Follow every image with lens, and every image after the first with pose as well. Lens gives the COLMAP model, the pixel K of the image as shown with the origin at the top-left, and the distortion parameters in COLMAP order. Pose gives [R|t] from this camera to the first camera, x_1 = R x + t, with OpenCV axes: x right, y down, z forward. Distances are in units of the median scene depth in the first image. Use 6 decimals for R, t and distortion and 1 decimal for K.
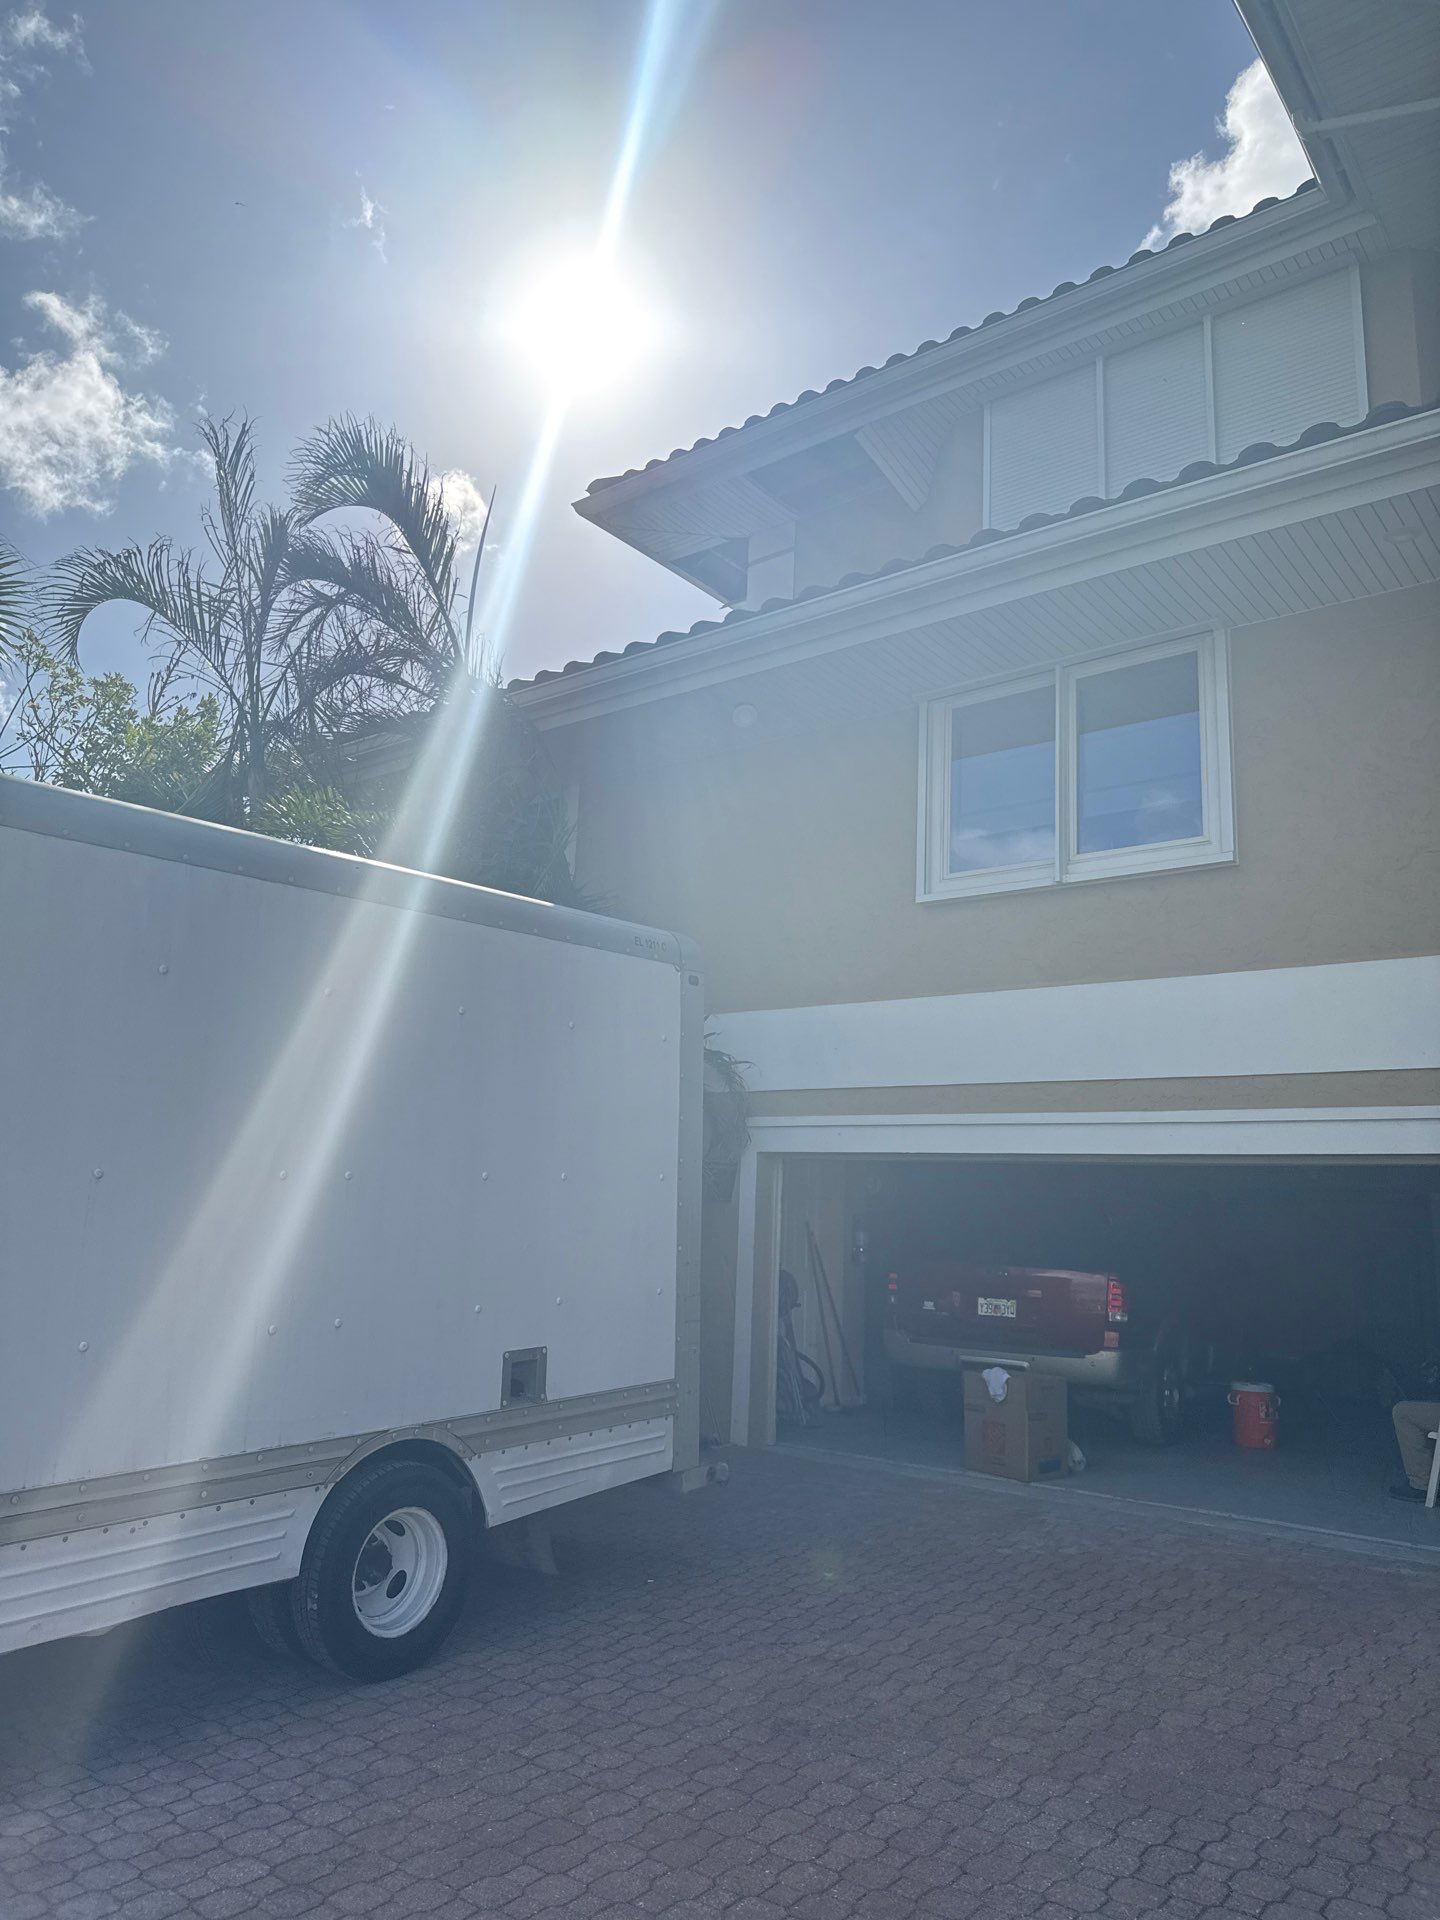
lens RADIAL K [[1328.0, 0, 720.0], [0, 1328.0, 960.0], [0, 0, 1]] dist [0.096380, -0.148449]
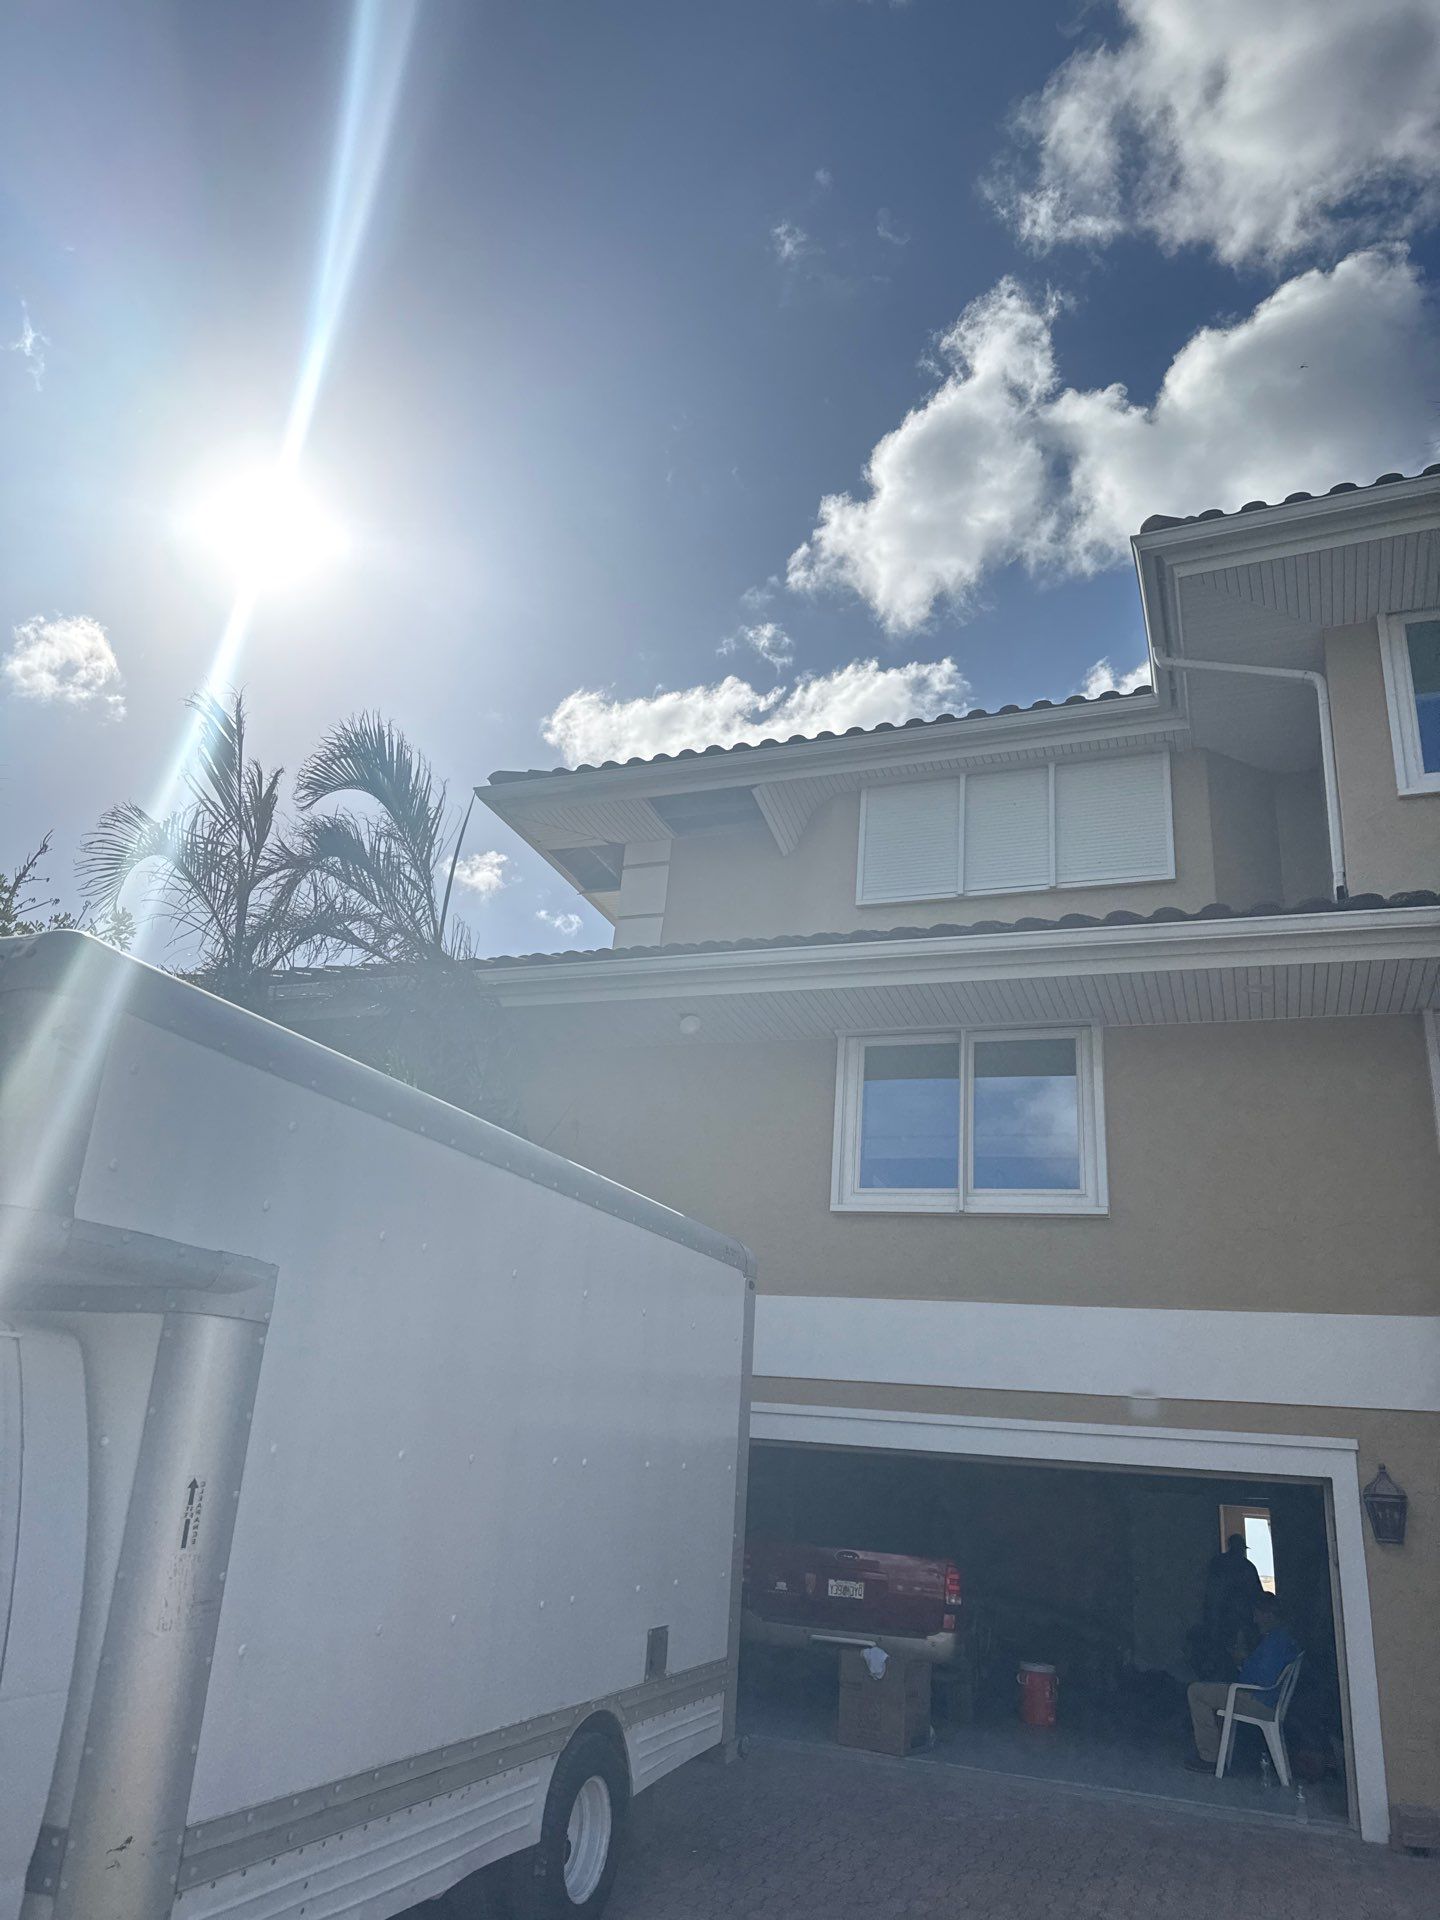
lens RADIAL K [[1333.9, 0, 720.0], [0, 1333.9, 960.0], [0, 0, 1]] dist [0.023065, -0.034477]
pose [[0.954485, 0.147037, 0.259495, -0.272899], [-0.098981, 0.976888, -0.189455, -0.027782], [-0.281354, 0.155147, 0.946979, -0.094871]]
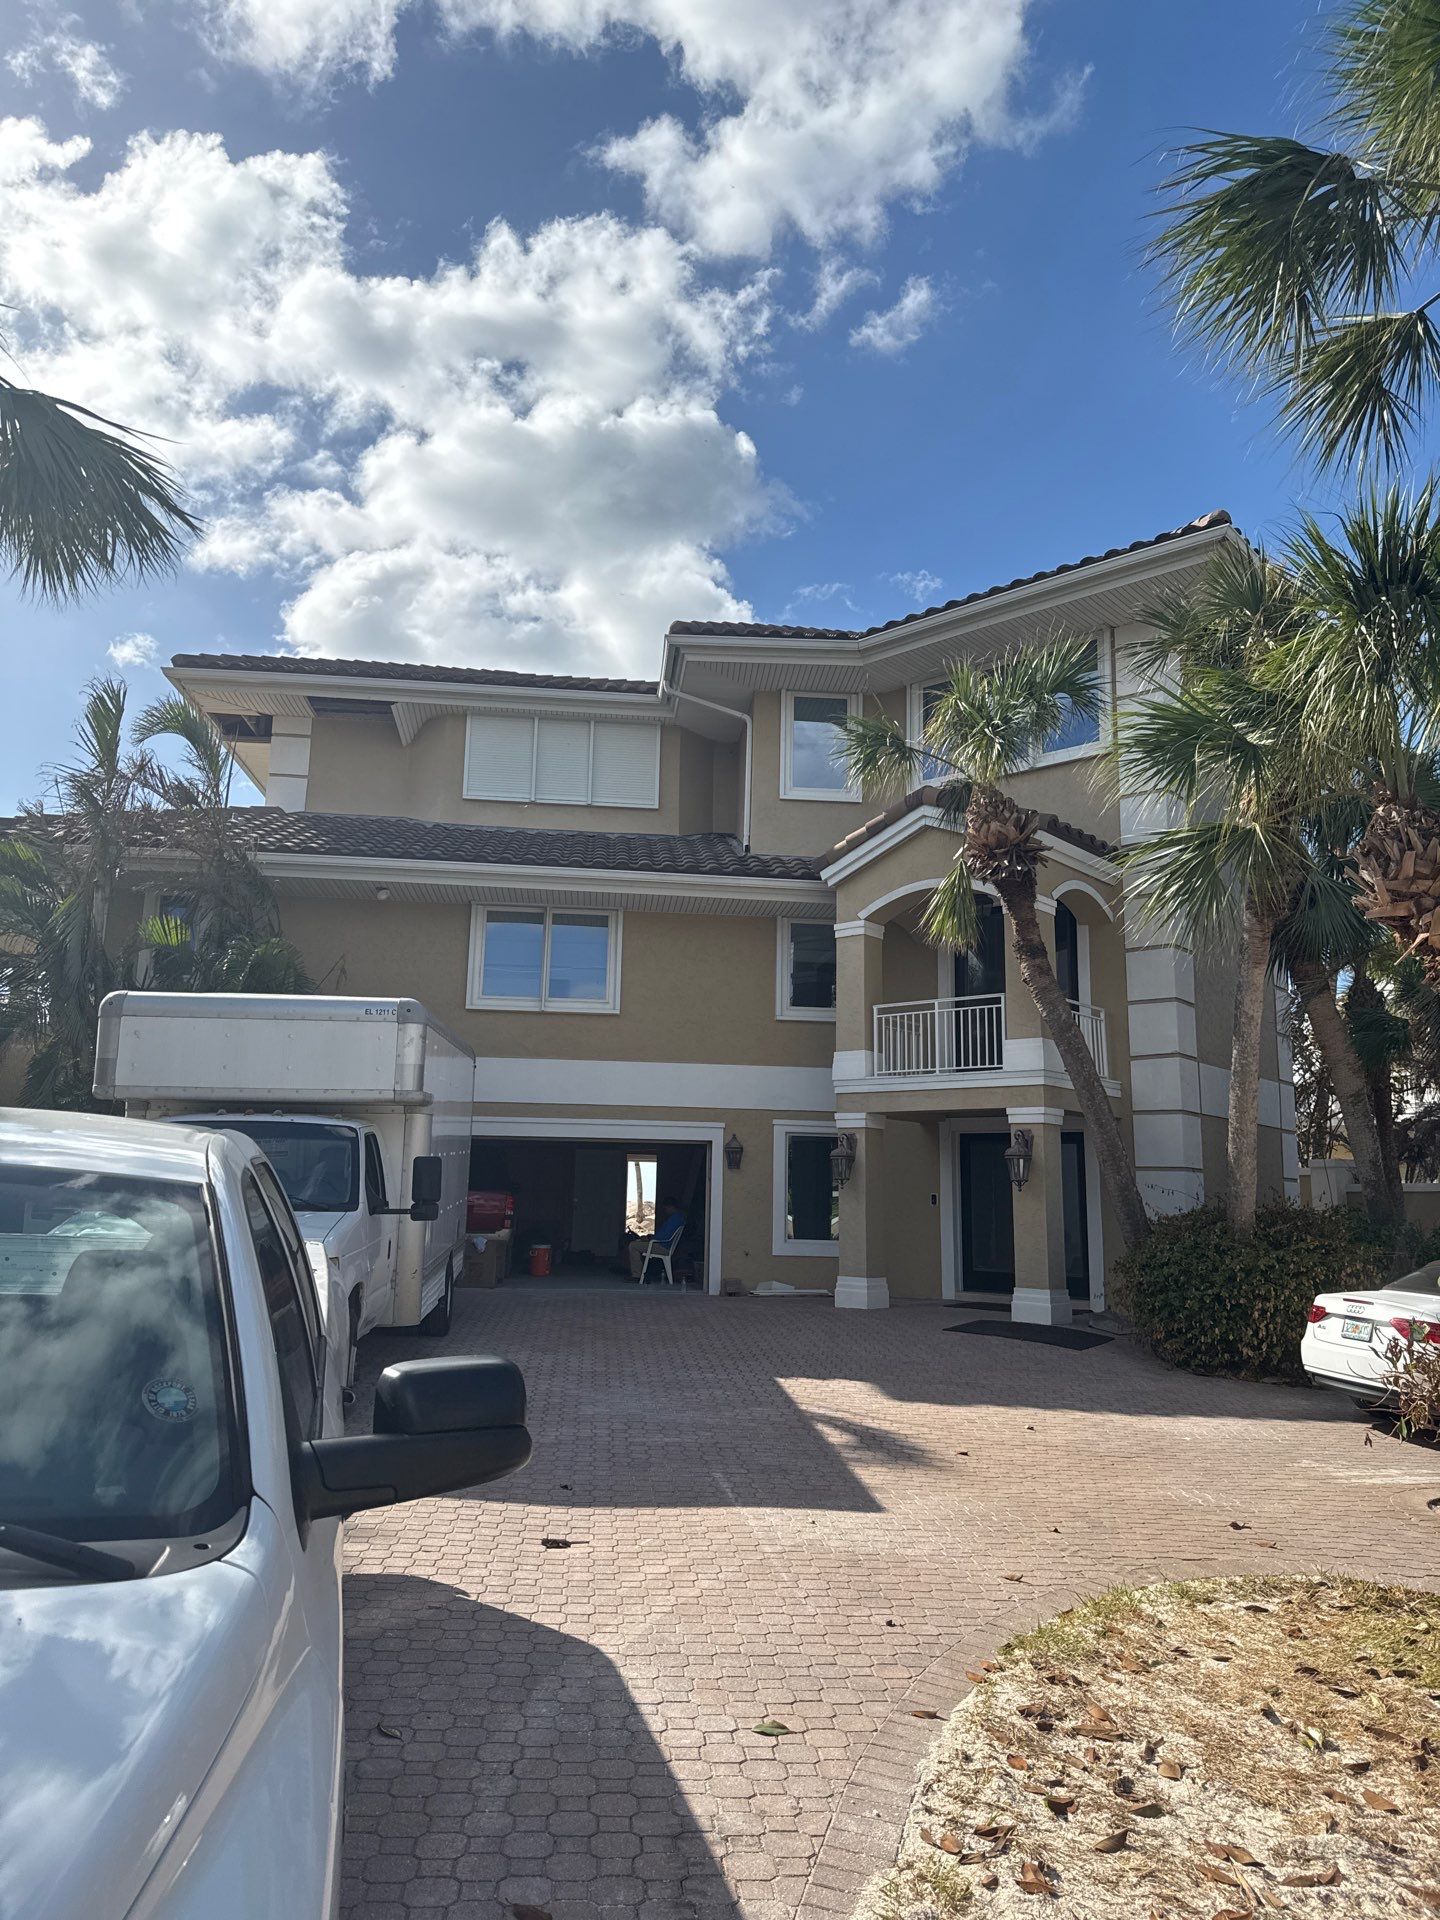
lens RADIAL K [[1431.6, 0, 712.5], [0, 1431.6, 915.1], [0, 0, 1]] dist [0.163096, -0.207744]
pose [[0.724833, 0.111230, 0.679886, -1.080785], [-0.126389, 0.991600, -0.027483, -0.171590], [-0.677232, -0.066009, 0.732802, -0.837188]]
